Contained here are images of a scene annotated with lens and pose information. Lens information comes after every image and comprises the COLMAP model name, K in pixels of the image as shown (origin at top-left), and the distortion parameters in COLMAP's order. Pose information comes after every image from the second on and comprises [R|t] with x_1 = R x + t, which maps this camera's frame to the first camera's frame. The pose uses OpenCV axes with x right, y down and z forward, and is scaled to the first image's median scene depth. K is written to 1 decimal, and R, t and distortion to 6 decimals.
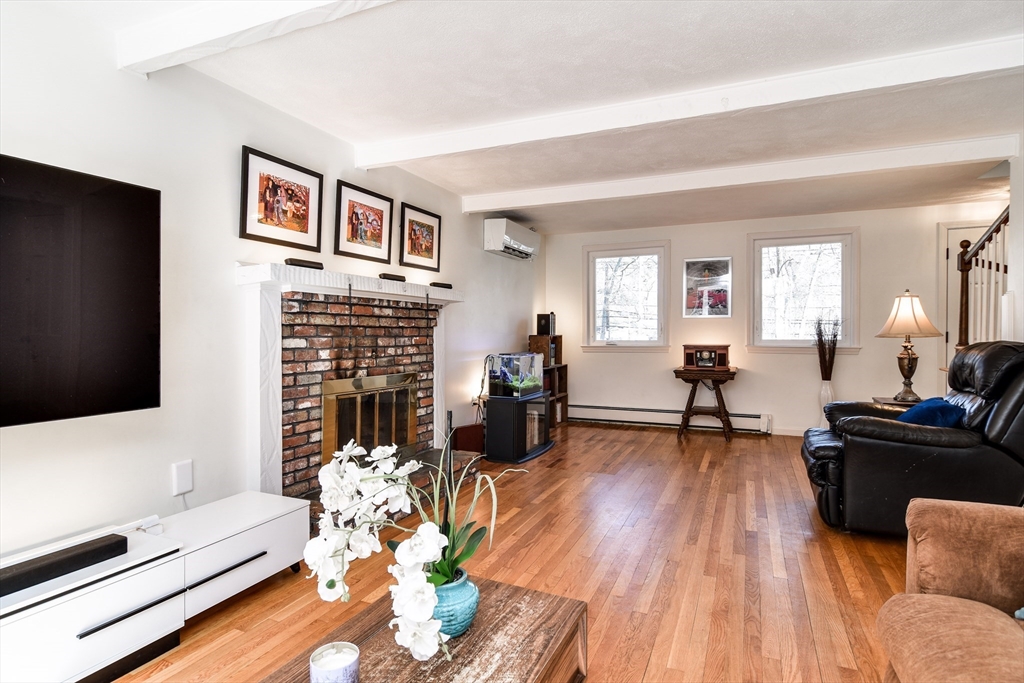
lens RADIAL K [[552.3, 0, 502.5], [0, 552.3, 338.9], [0, 0, 1]] dist [0.008468, -0.007942]
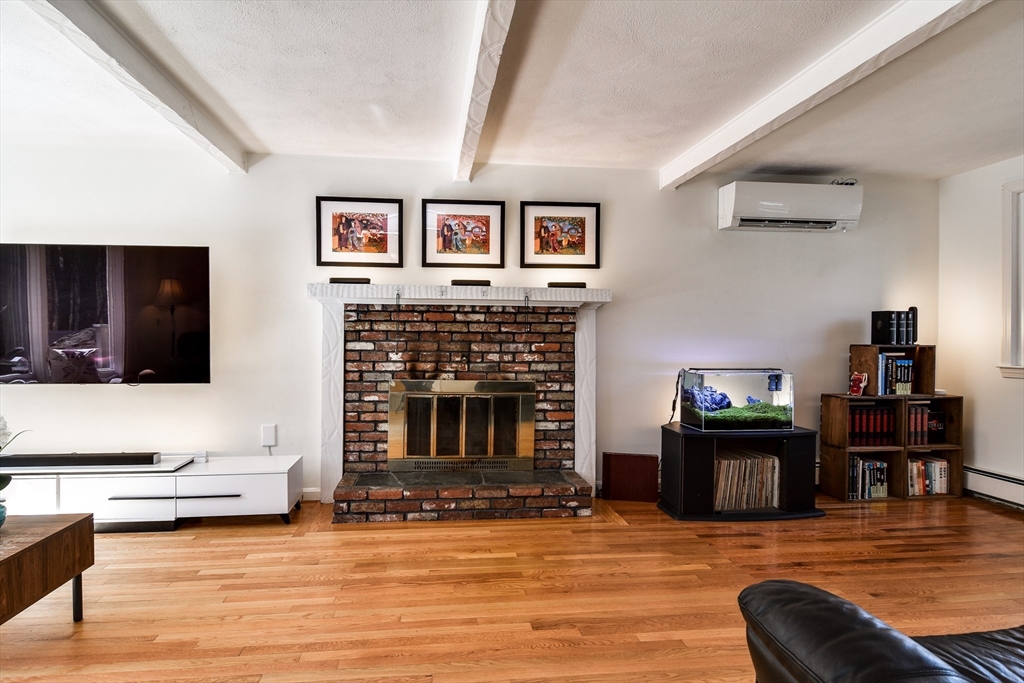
lens RADIAL K [[552.3, 0, 490.7], [0, 552.3, 339.2], [0, 0, 1]] dist [0.008468, -0.007942]
pose [[0.505035, 0.007350, -0.863068, 0.707959], [-0.017264, 0.999850, -0.001588, -0.008667], [0.862926, 0.015702, 0.505086, 0.550084]]
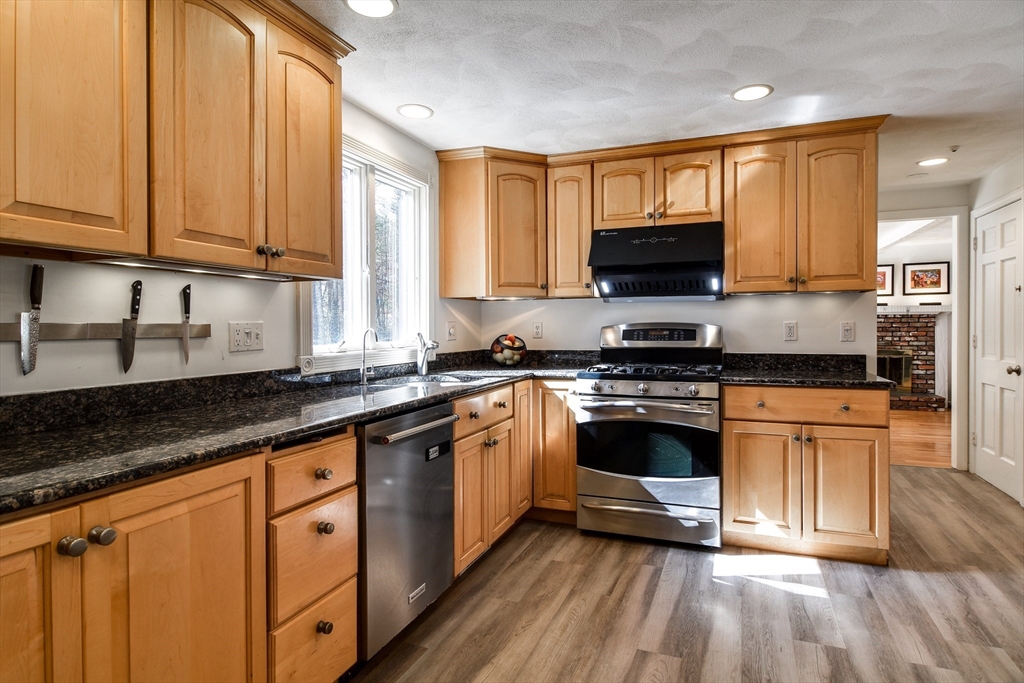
lens RADIAL K [[552.3, 0, 531.6], [0, 552.3, 331.2], [0, 0, 1]] dist [0.008468, -0.007942]
pose [[0.065930, 0.012791, -0.997742, 1.967483], [-0.006612, 0.999901, 0.012382, -0.024600], [0.997802, 0.005780, 0.066008, -0.524086]]
